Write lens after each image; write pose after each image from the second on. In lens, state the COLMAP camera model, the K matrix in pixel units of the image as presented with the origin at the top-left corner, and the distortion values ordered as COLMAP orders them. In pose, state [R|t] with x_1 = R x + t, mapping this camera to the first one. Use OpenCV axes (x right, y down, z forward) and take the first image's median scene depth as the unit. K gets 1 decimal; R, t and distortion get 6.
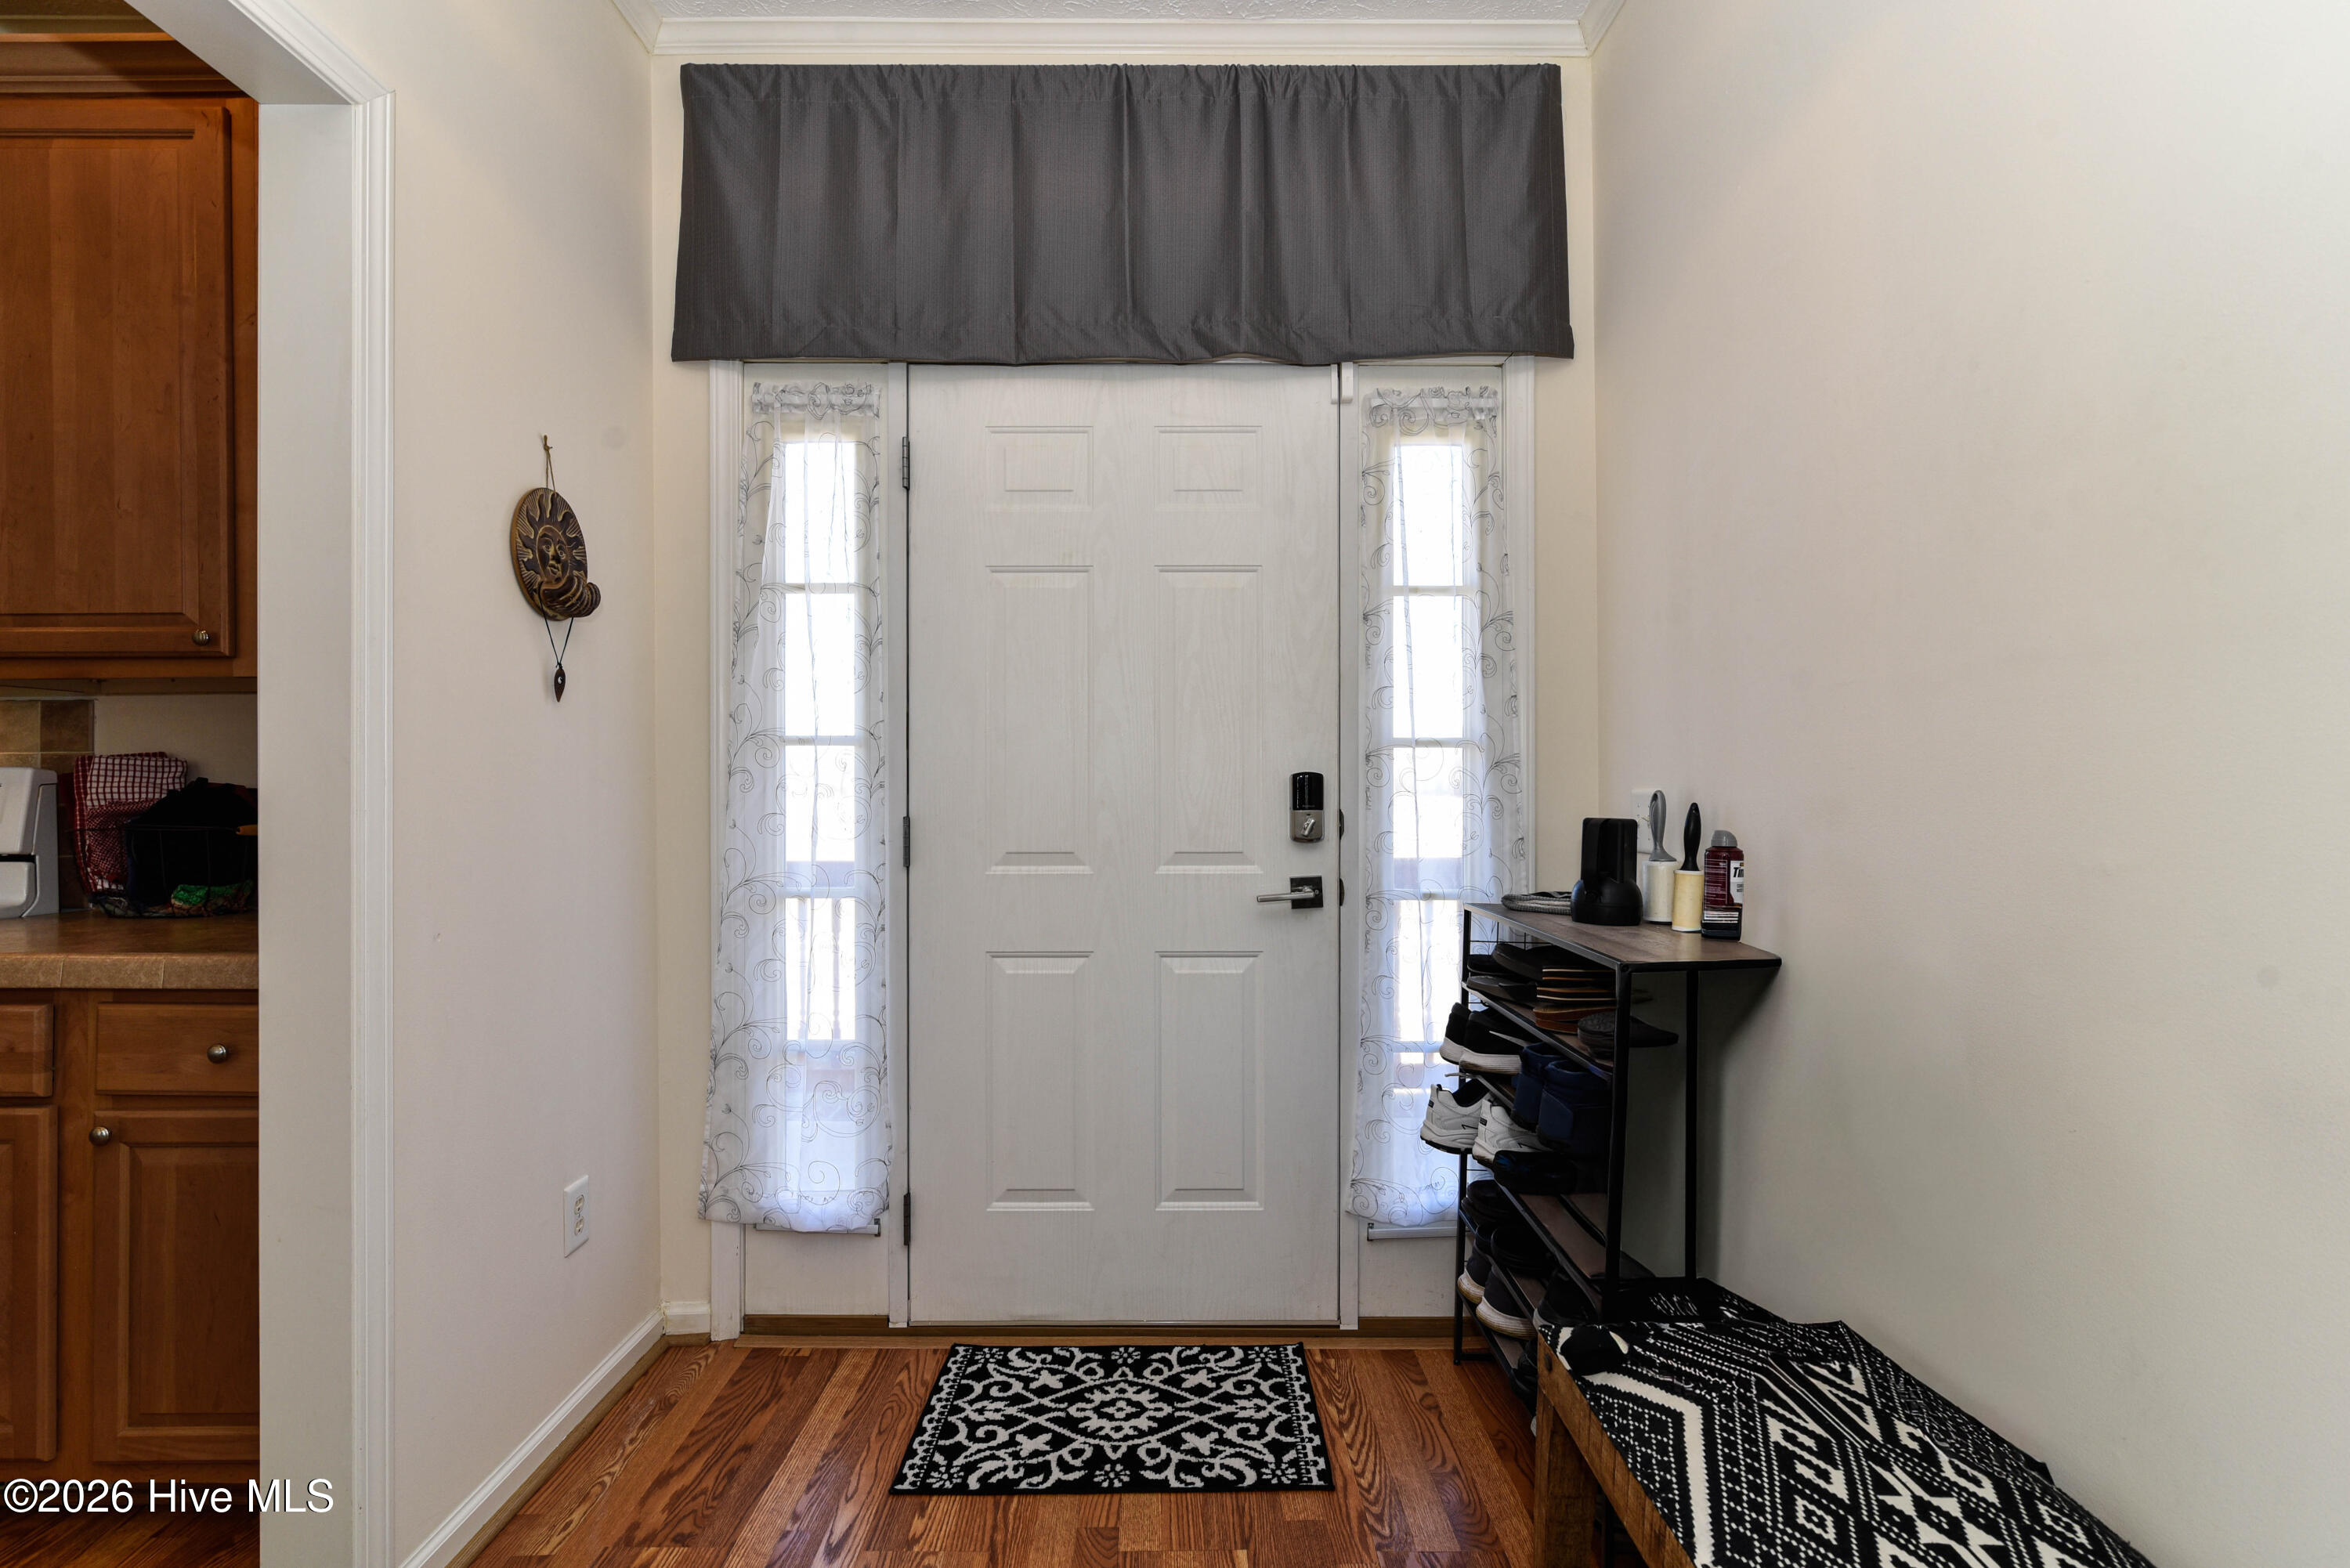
lens RADIAL K [[1089.9, 0, 1198.8], [0, 1089.9, 793.6], [0, 0, 1]] dist [-0.005433, 0.001576]
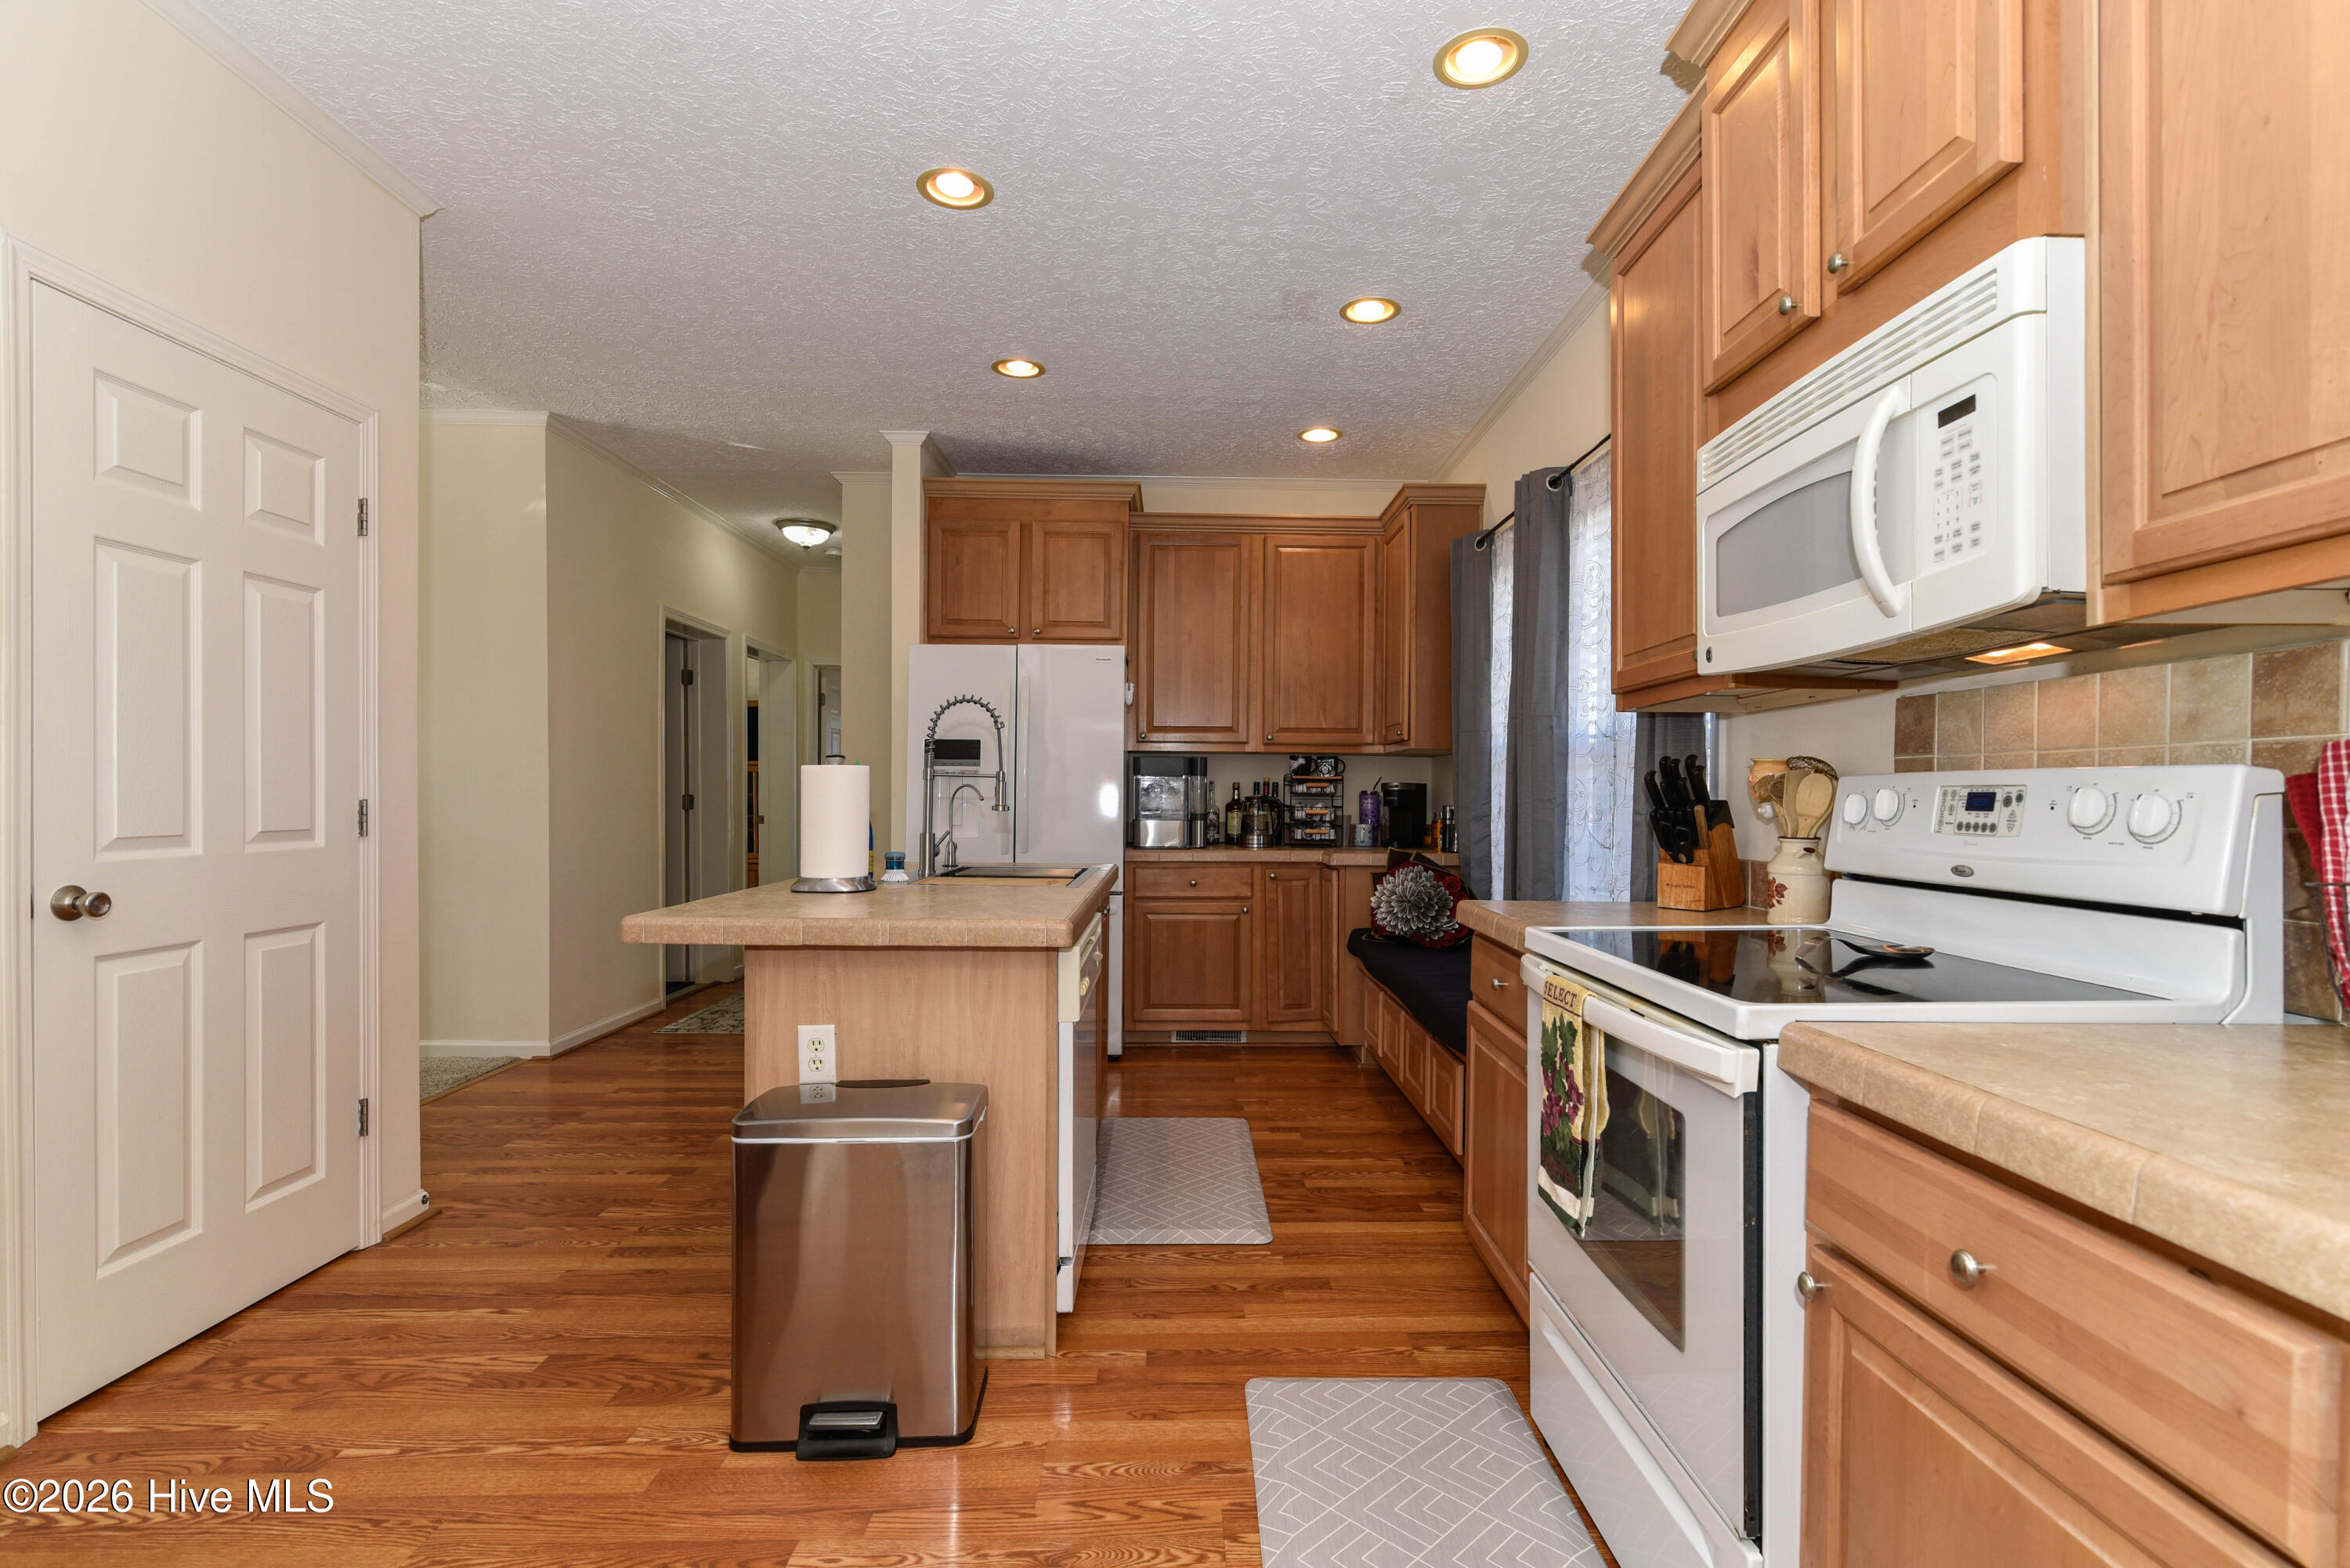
lens RADIAL K [[1089.9, 0, 1187.7], [0, 1089.9, 803.4], [0, 0, 1]] dist [-0.005433, 0.001576]
pose [[0.010591, 0.009287, -0.999901, -0.470296], [-0.007059, 0.999933, 0.009213, -0.004318], [0.999919, 0.006961, 0.010656, 0.405032]]
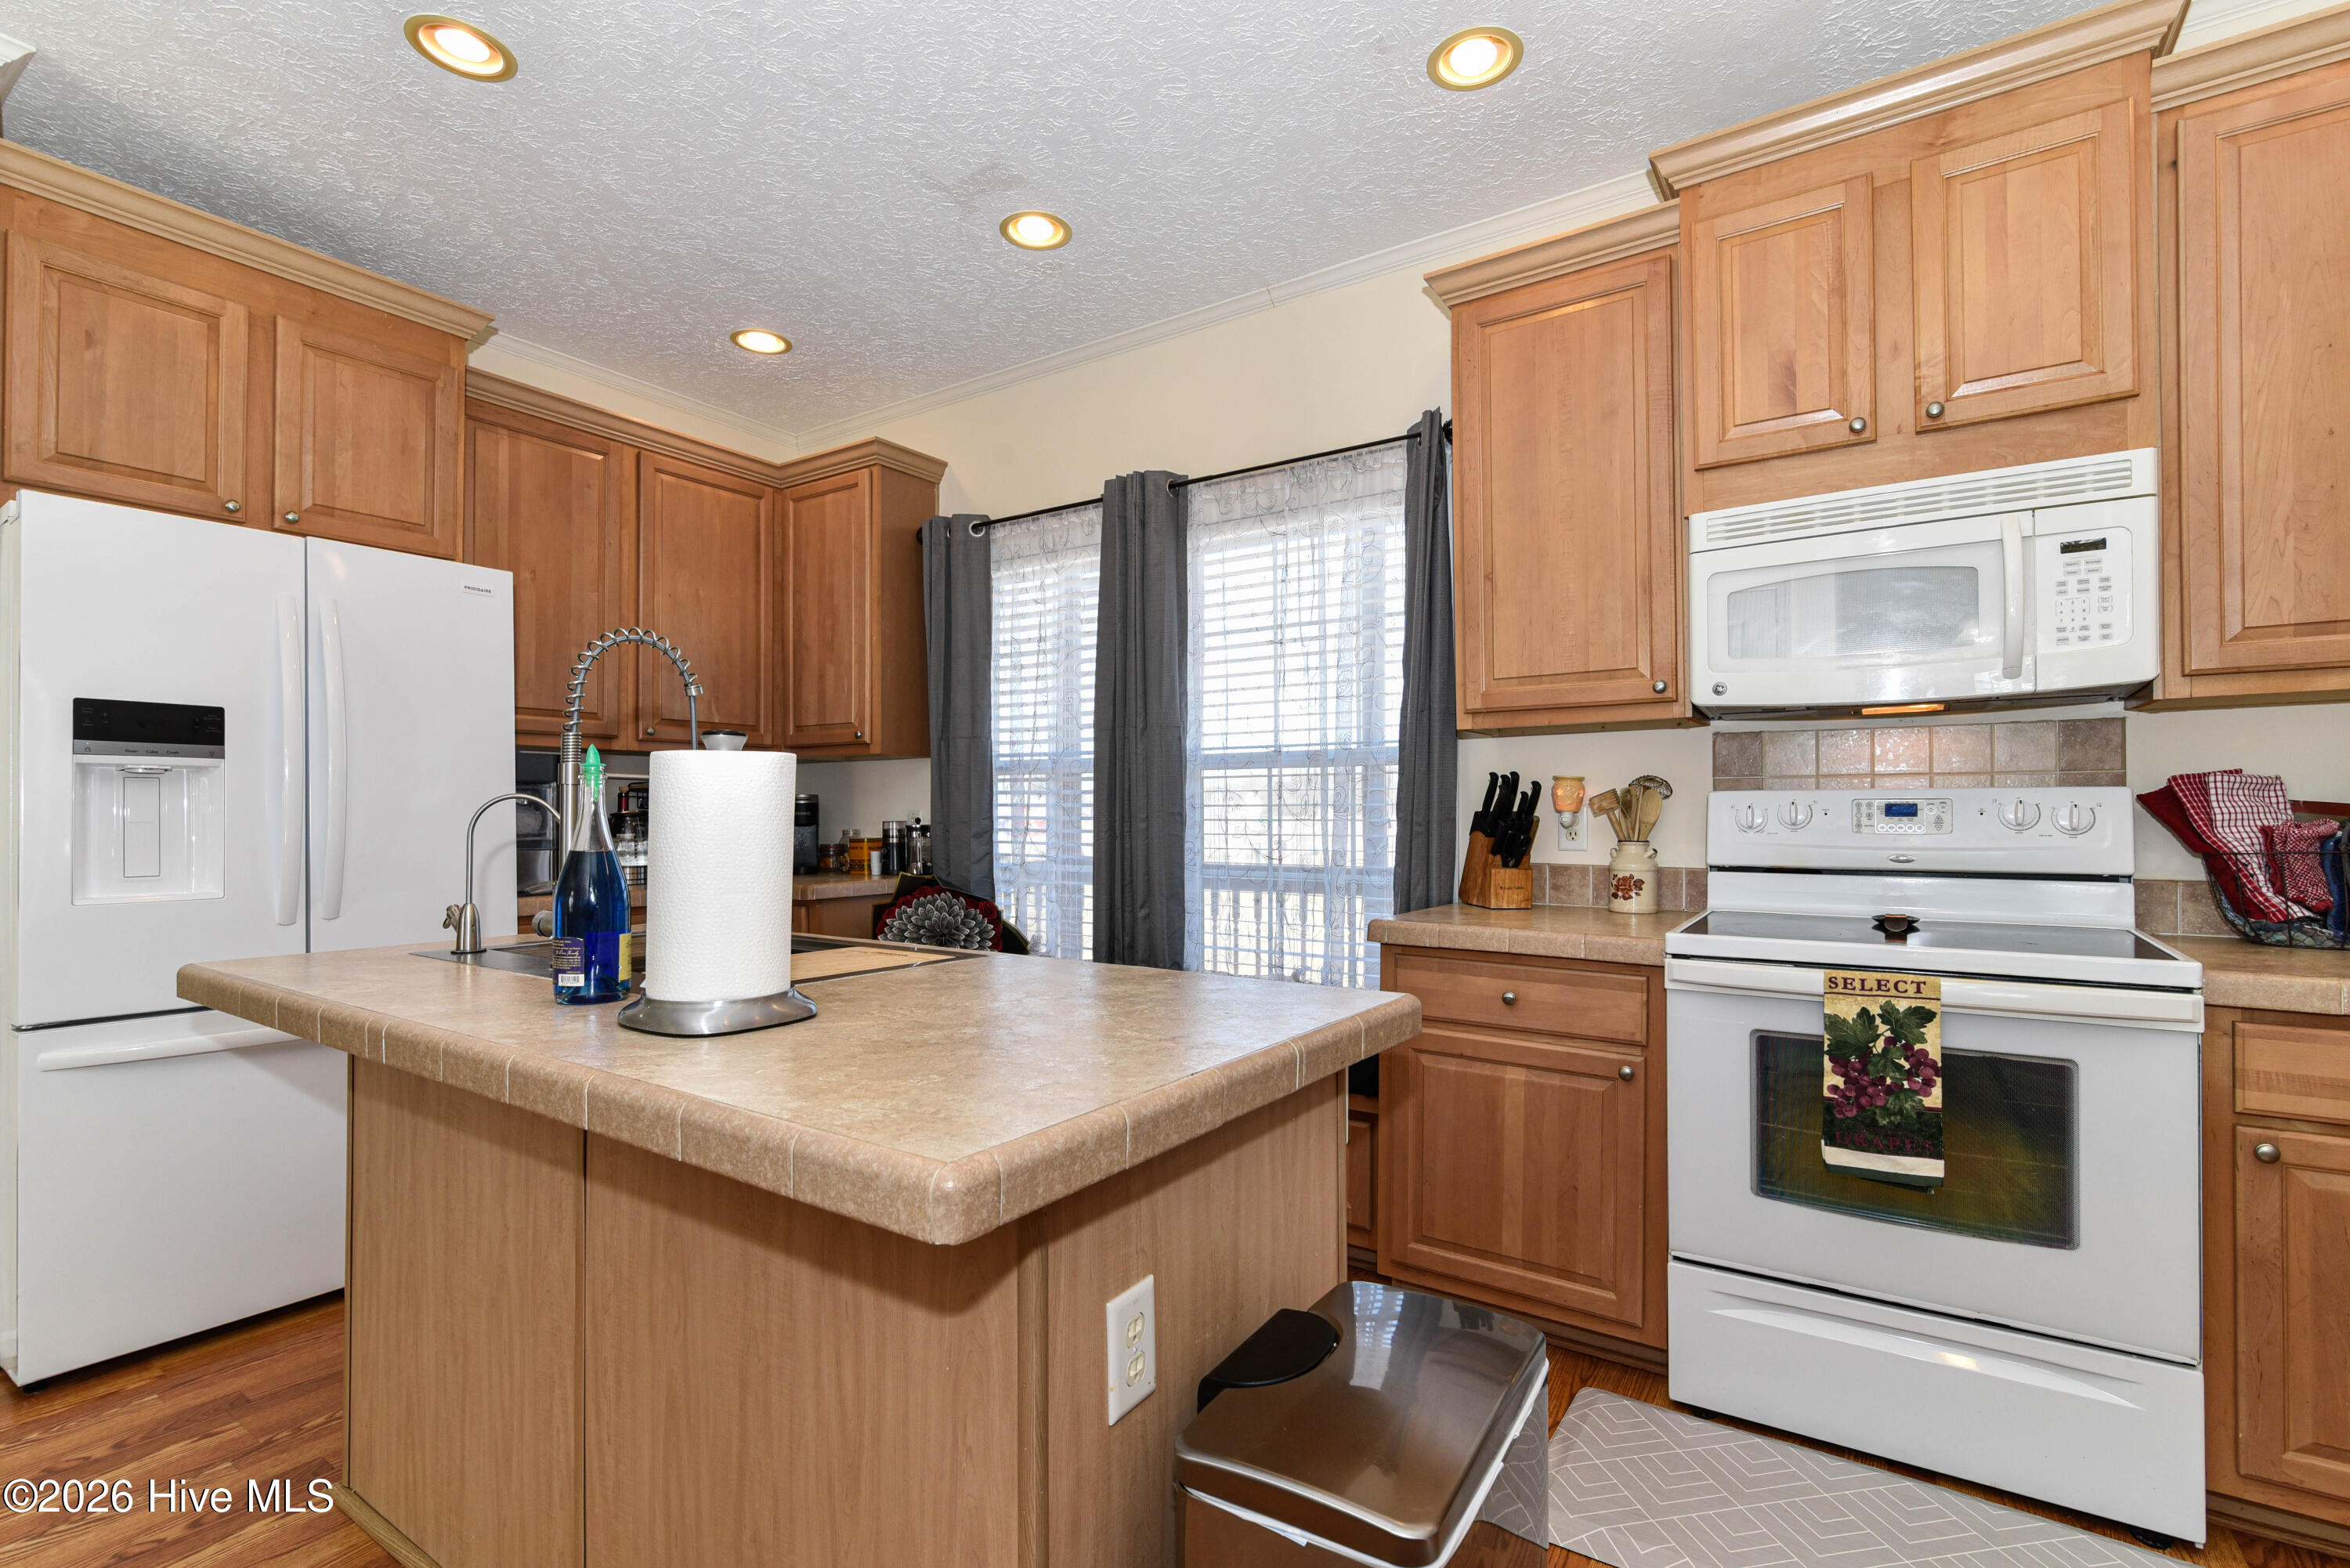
lens RADIAL K [[1089.9, 0, 1163.2], [0, 1089.9, 802.9], [0, 0, 1]] dist [-0.005433, 0.001576]
pose [[0.825186, -0.004514, -0.564843, -1.154210], [0.000317, 0.999972, -0.007529, -0.001949], [0.564861, 0.006034, 0.825164, -0.286908]]
